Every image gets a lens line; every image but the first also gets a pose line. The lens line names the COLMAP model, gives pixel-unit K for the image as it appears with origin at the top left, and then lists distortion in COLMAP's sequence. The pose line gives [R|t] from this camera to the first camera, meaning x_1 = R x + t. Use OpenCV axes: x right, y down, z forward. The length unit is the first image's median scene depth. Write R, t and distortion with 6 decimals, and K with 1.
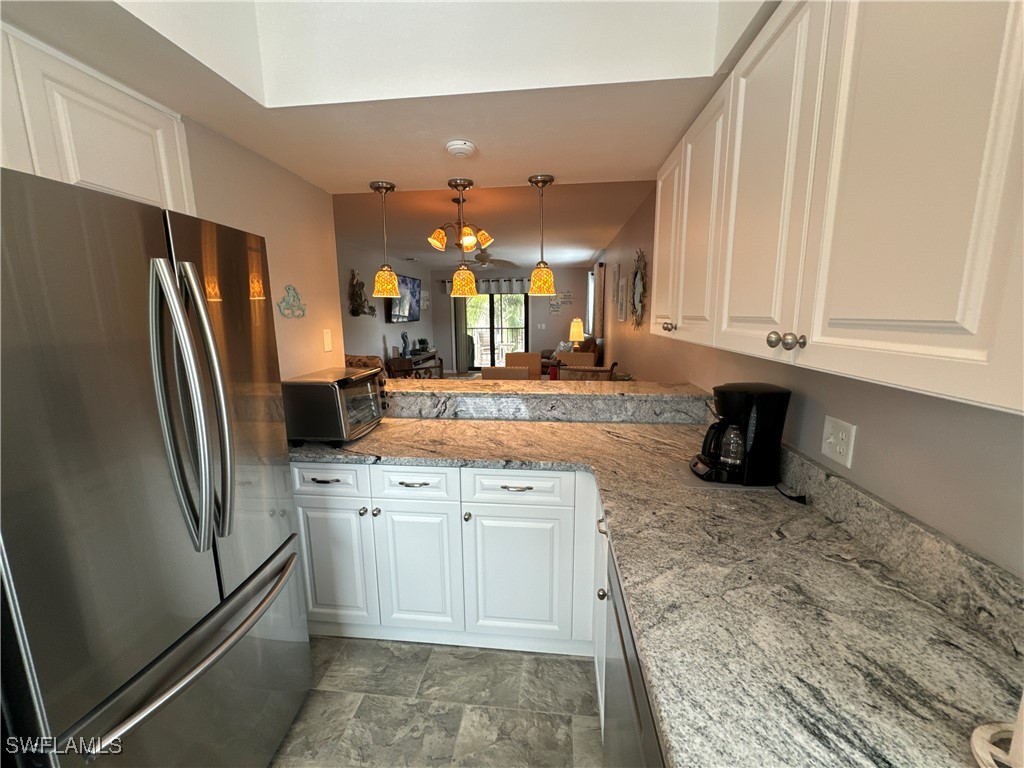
lens RADIAL K [[408.7, 0, 511.8], [0, 408.7, 383.0], [0, 0, 1]] dist [-0.003432, 0.000685]
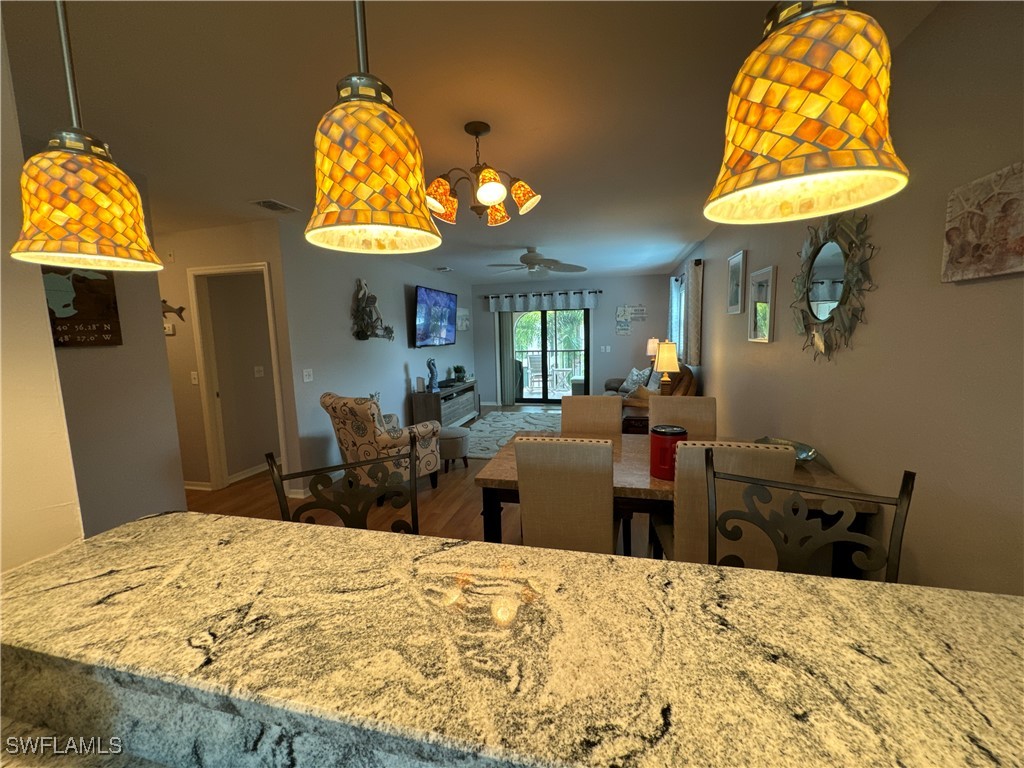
lens RADIAL K [[408.7, 0, 507.4], [0, 408.7, 385.5], [0, 0, 1]] dist [-0.003432, 0.000685]
pose [[0.989802, 0.001771, -0.142438, -0.004217], [-0.008252, 0.998956, -0.044925, -0.030962], [0.142210, 0.045642, 0.988784, 0.191496]]
